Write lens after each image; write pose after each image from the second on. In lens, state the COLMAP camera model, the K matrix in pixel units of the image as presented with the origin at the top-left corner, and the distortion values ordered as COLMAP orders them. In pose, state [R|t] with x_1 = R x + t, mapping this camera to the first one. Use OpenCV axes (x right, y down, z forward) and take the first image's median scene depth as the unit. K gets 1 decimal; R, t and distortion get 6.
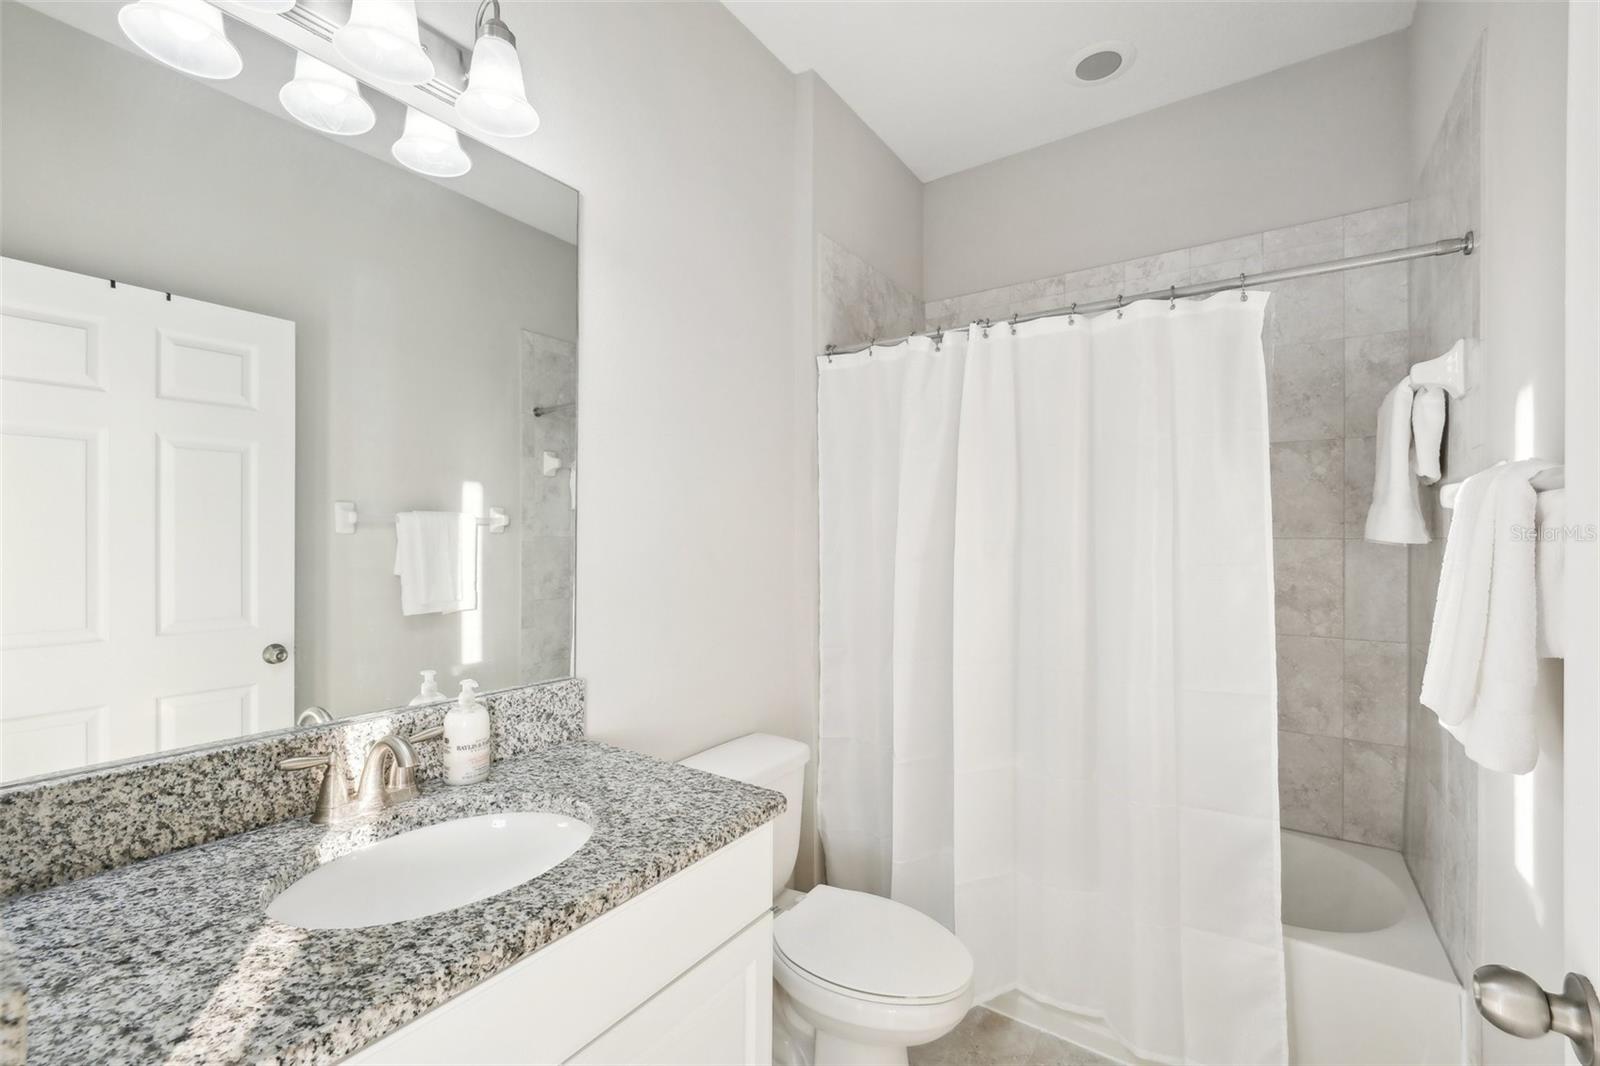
lens RADIAL K [[687.7, 0, 789.0], [0, 687.7, 532.3], [0, 0, 1]] dist [-0.017802, 0.006753]
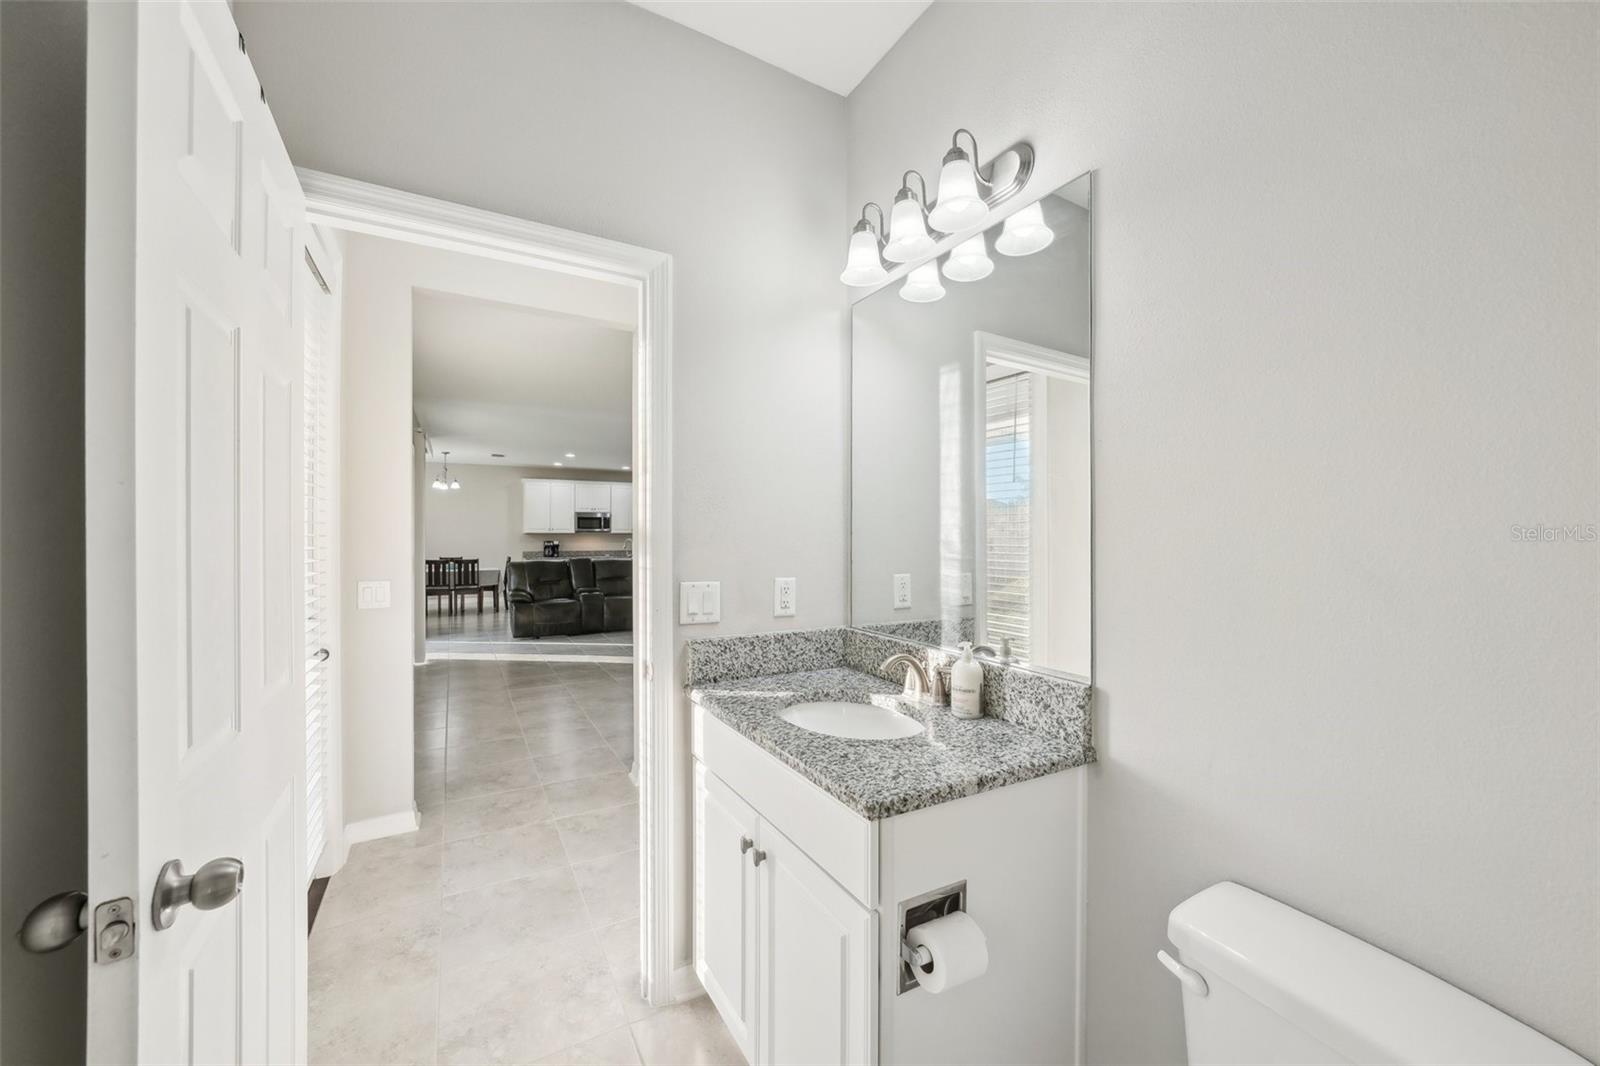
lens RADIAL K [[611.2, 0, 796.2], [0, 611.2, 538.3], [0, 0, 1]] dist [-0.000614, 0.000037]
pose [[-0.428896, -0.003624, -0.903347, 0.869155], [-0.003261, 0.999992, -0.002464, 0.013312], [0.903348, 0.001889, -0.428904, 1.357520]]
